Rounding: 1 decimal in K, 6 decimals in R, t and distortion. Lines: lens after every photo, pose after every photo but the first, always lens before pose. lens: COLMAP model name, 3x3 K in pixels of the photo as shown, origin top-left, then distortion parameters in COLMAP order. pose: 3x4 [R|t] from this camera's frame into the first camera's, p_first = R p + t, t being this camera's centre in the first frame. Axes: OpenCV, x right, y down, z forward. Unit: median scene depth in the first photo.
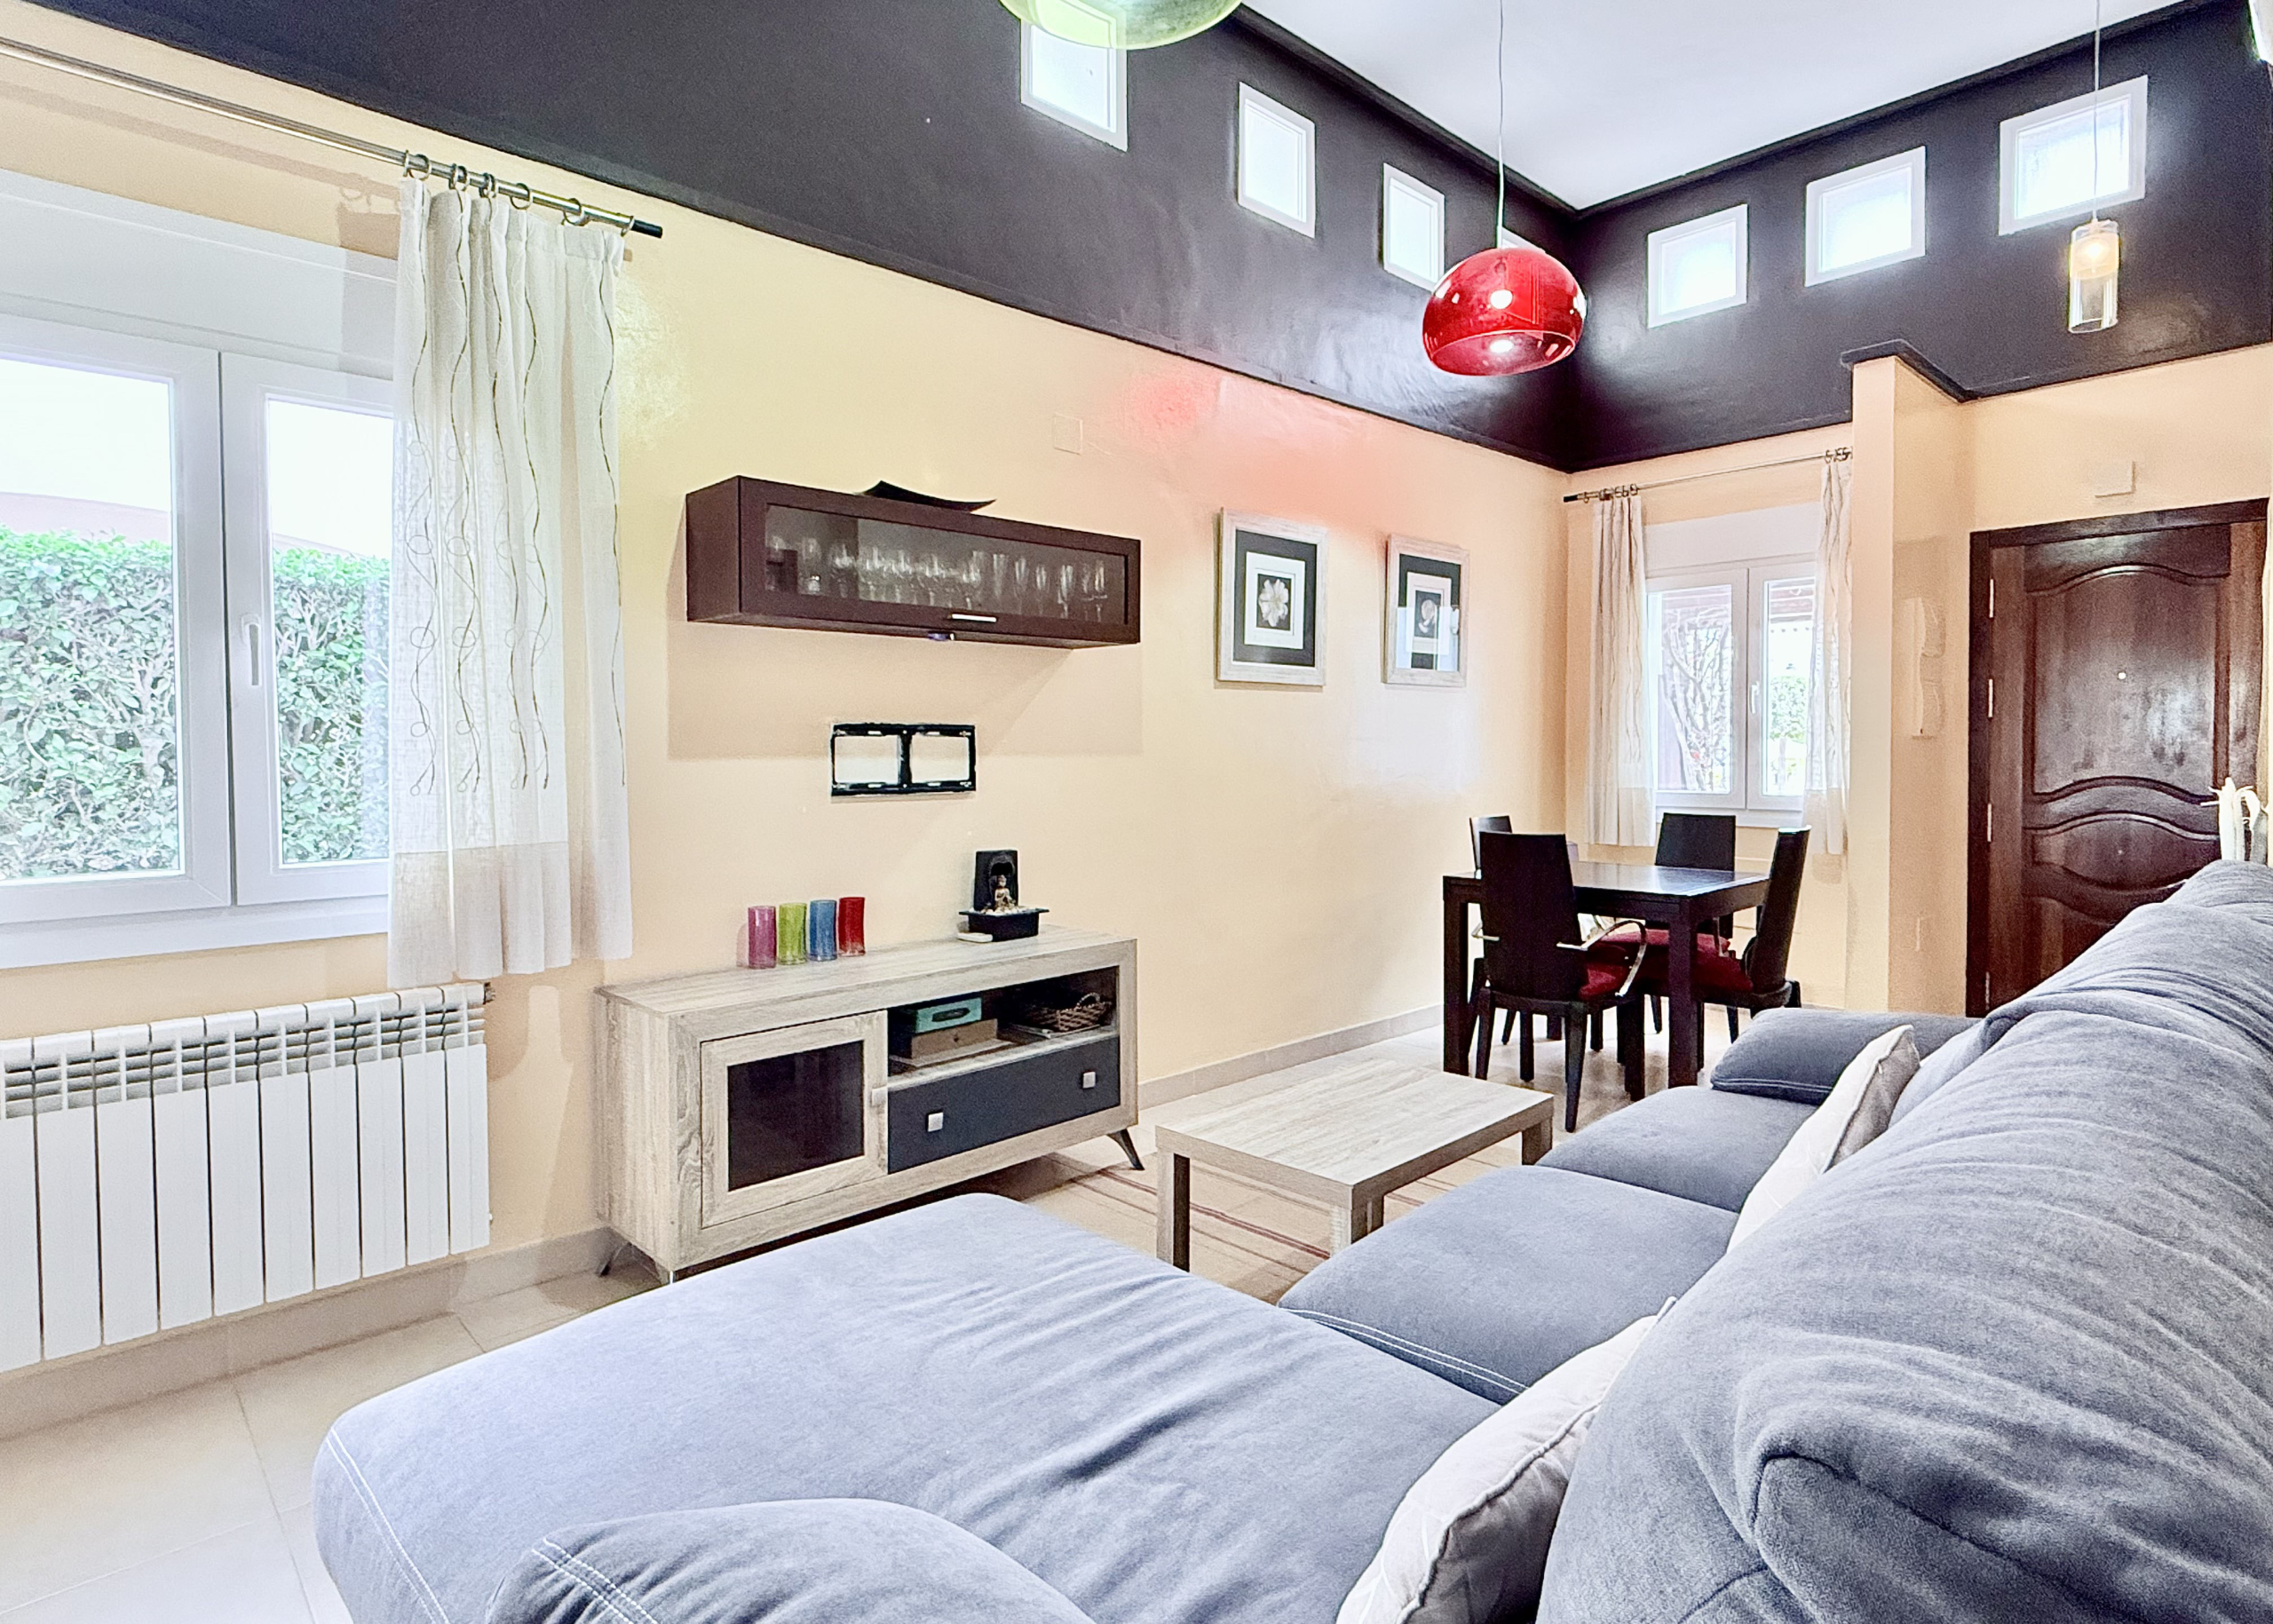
lens RADIAL K [[1200.1, 0, 1124.7], [0, 1200.1, 778.1], [0, 0, 1]] dist [-0.003165, 0.002903]
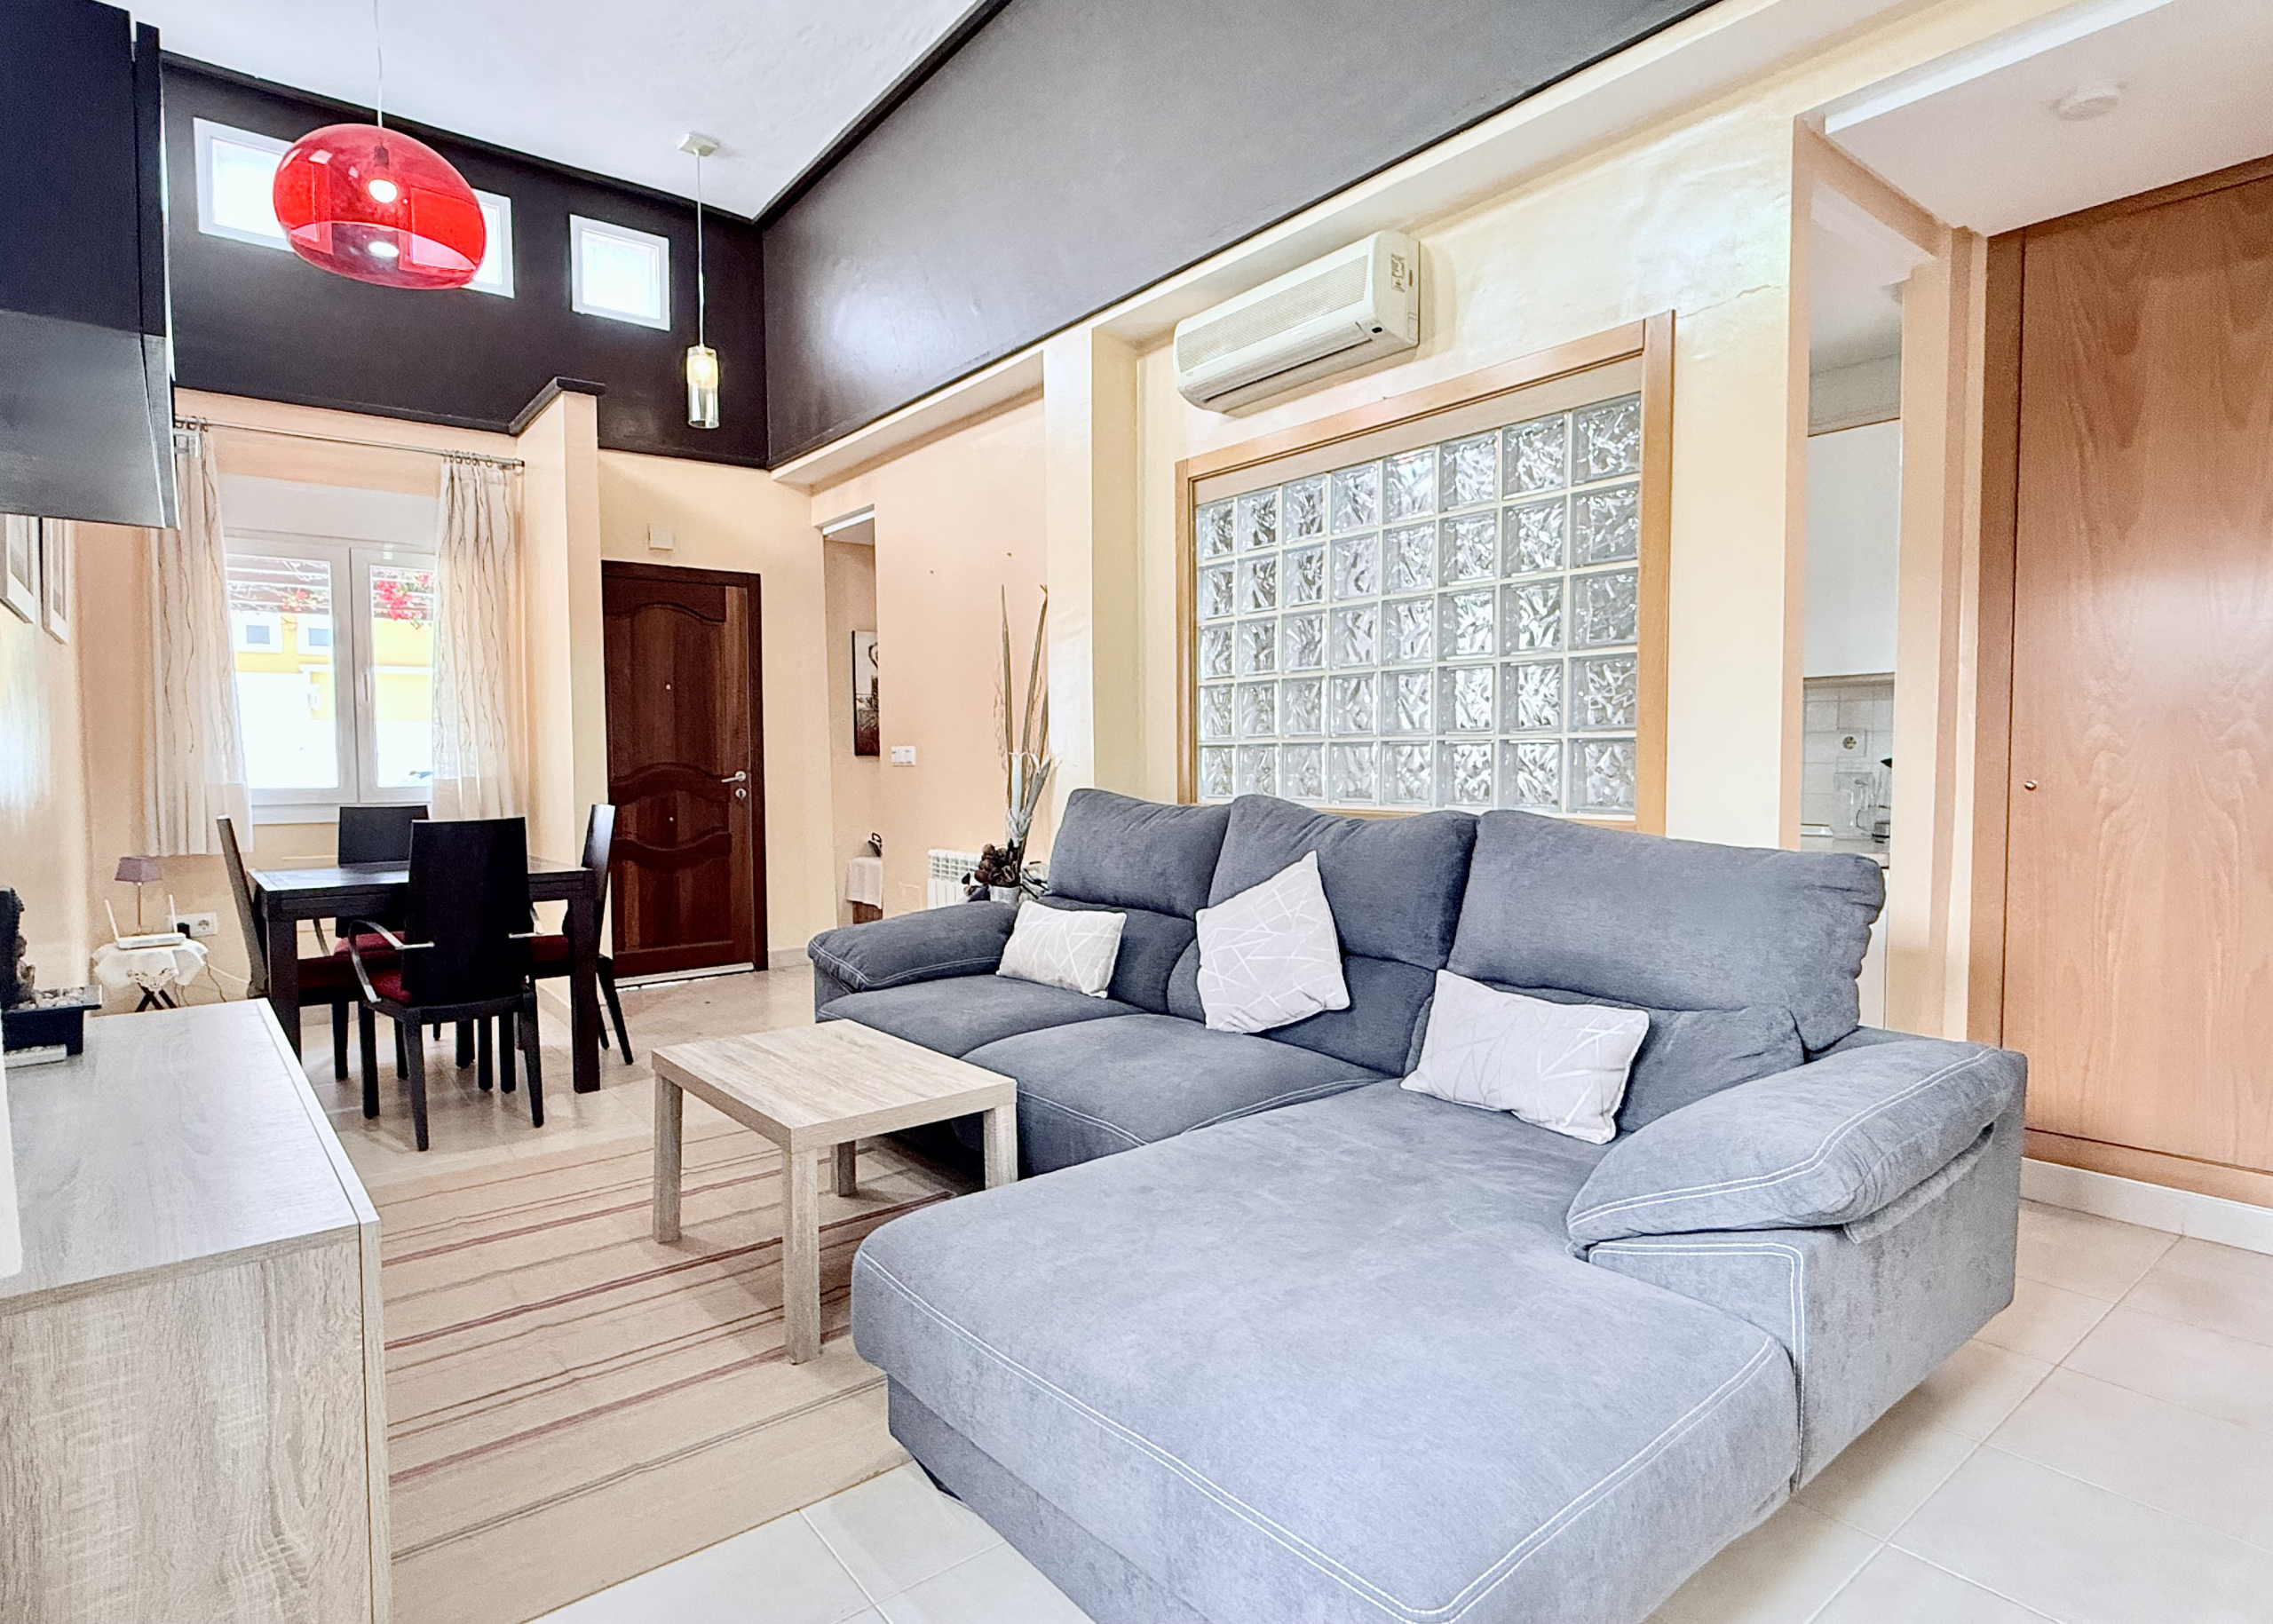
lens RADIAL K [[1200.1, 0, 1124.4], [0, 1200.1, 820.6], [0, 0, 1]] dist [-0.003165, 0.002903]
pose [[0.093204, -0.046179, 0.994575, -0.460229], [0.028740, 0.998632, 0.043674, 0.019170], [-0.995232, 0.024514, 0.094404, 0.380698]]
